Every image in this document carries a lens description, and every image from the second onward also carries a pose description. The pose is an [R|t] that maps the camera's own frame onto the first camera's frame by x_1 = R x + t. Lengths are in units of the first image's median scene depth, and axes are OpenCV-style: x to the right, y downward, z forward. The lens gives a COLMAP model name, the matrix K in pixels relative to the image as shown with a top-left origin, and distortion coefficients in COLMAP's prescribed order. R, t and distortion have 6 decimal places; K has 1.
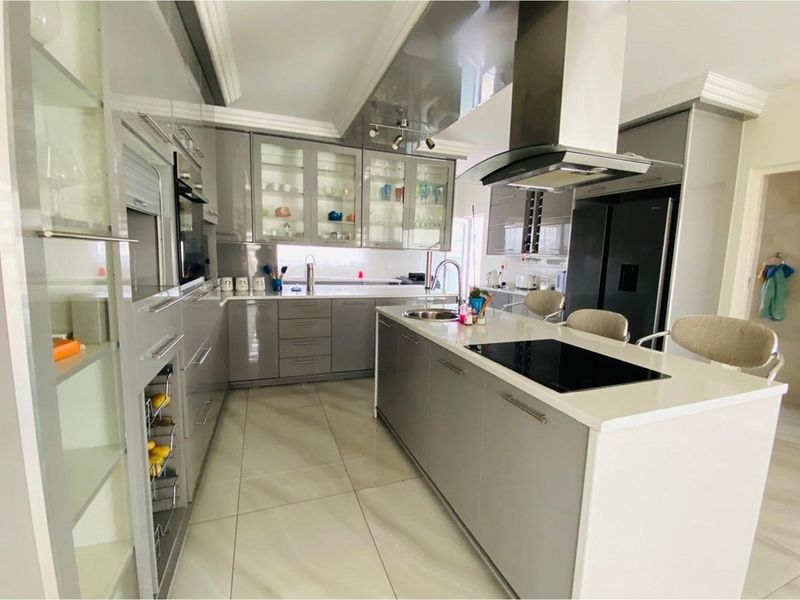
lens RADIAL K [[363.7, 0, 400.0], [0, 363.7, 300.0], [0, 0, 1]] dist [0.036806, -0.031685]
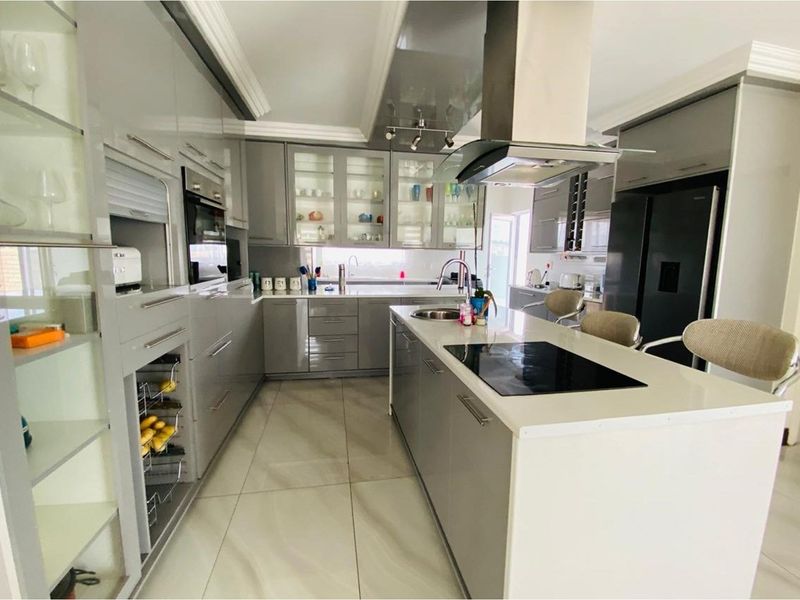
lens RADIAL K [[363.7, 0, 400.0], [0, 363.7, 300.0], [0, 0, 1]] dist [0.036806, -0.031685]
pose [[0.984583, 0.007052, -0.174775, 0.113877], [-0.007049, 0.999975, 0.000638, 0.000840], [0.174775, 0.000604, 0.984608, 0.001816]]
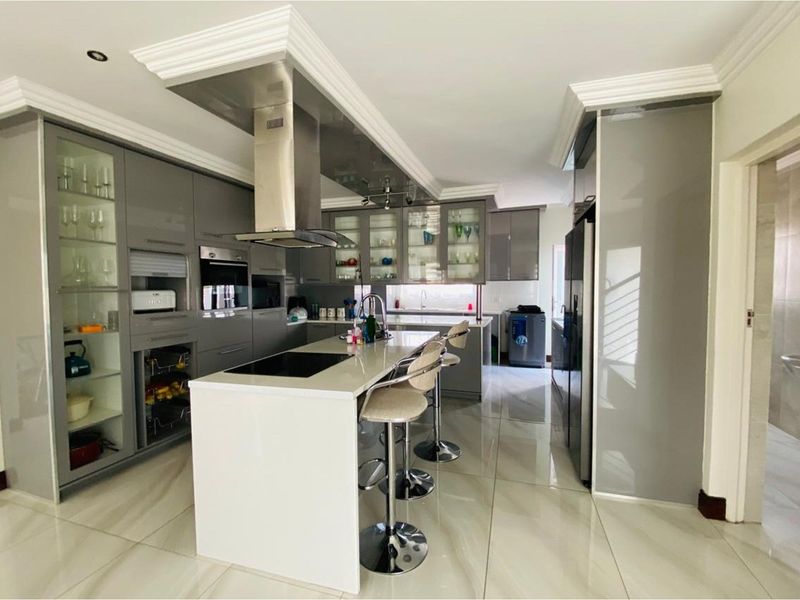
lens RADIAL K [[363.7, 0, 400.0], [0, 363.7, 300.0], [0, 0, 1]] dist [0.036806, -0.031685]
pose [[0.784216, -0.007188, -0.620446, 0.730341], [-0.048345, 0.996185, -0.072647, -0.001830], [0.618602, 0.086966, 0.780877, 0.043225]]
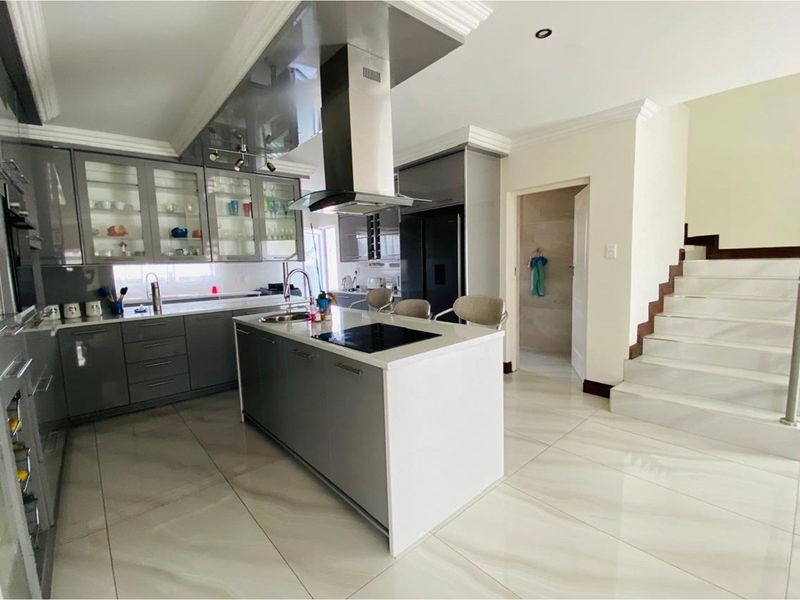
lens RADIAL K [[368.4, 0, 400.0], [0, 368.4, 300.0], [0, 0, 1]] dist [0.018095, -0.019978]
pose [[0.933475, -0.095482, 0.345698, 0.018655], [0.103079, 0.994667, -0.003612, 0.019209], [-0.343509, 0.039006, 0.938339, -0.159857]]
